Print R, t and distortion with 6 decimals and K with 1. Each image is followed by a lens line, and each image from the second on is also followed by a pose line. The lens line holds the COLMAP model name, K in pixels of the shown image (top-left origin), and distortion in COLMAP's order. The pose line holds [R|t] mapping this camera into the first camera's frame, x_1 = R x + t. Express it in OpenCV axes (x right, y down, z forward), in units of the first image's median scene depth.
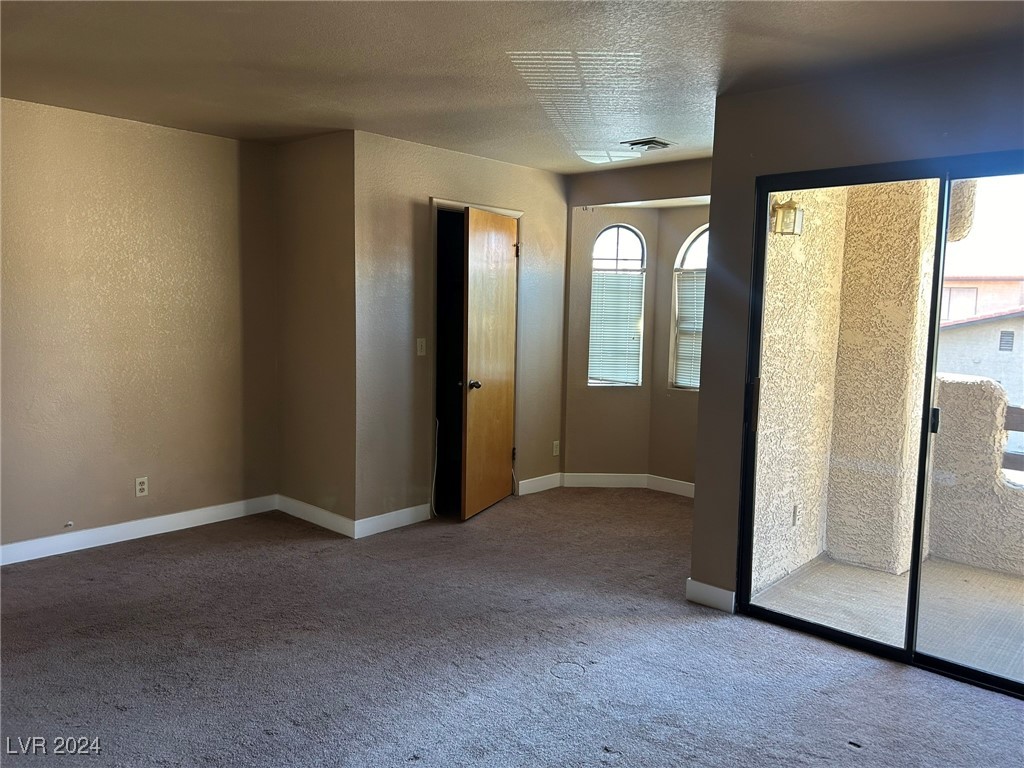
lens RADIAL K [[784.9, 0, 512.0], [0, 784.9, 384.0], [0, 0, 1]] dist [0.112612, 0.000062]
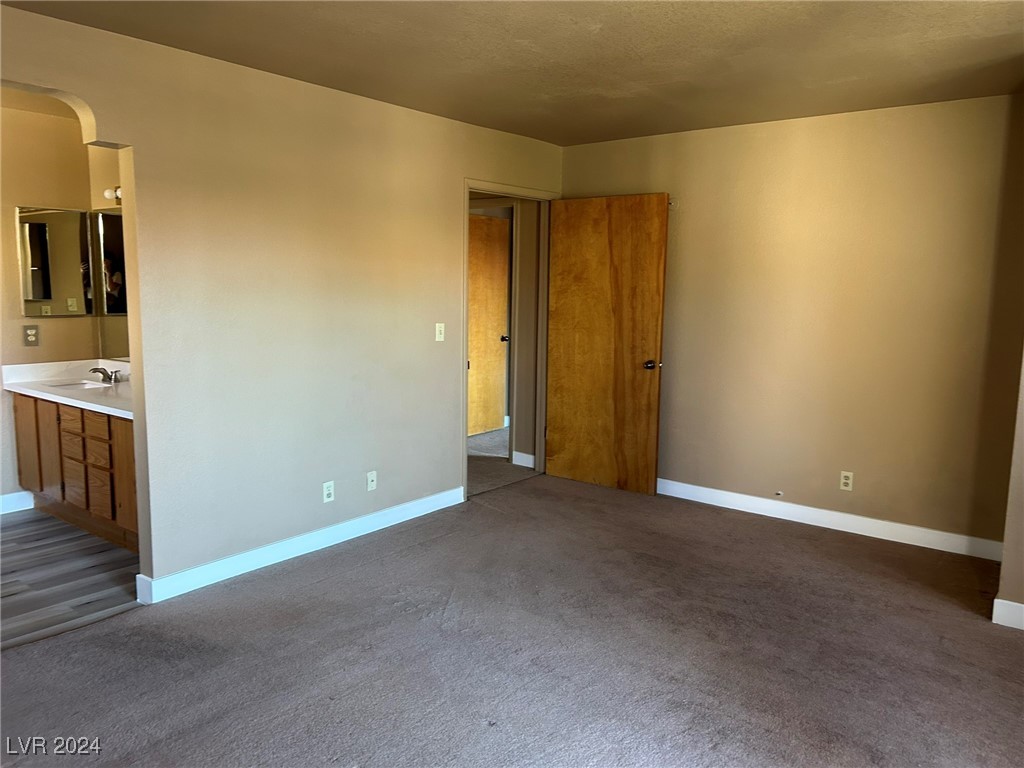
lens RADIAL K [[784.9, 0, 512.0], [0, 784.9, 384.0], [0, 0, 1]] dist [0.112612, 0.000062]
pose [[0.096147, 0.107800, -0.989512, 0.505629], [-0.106655, 0.989510, 0.097437, -0.047724], [0.989637, 0.096169, 0.106636, 0.498240]]
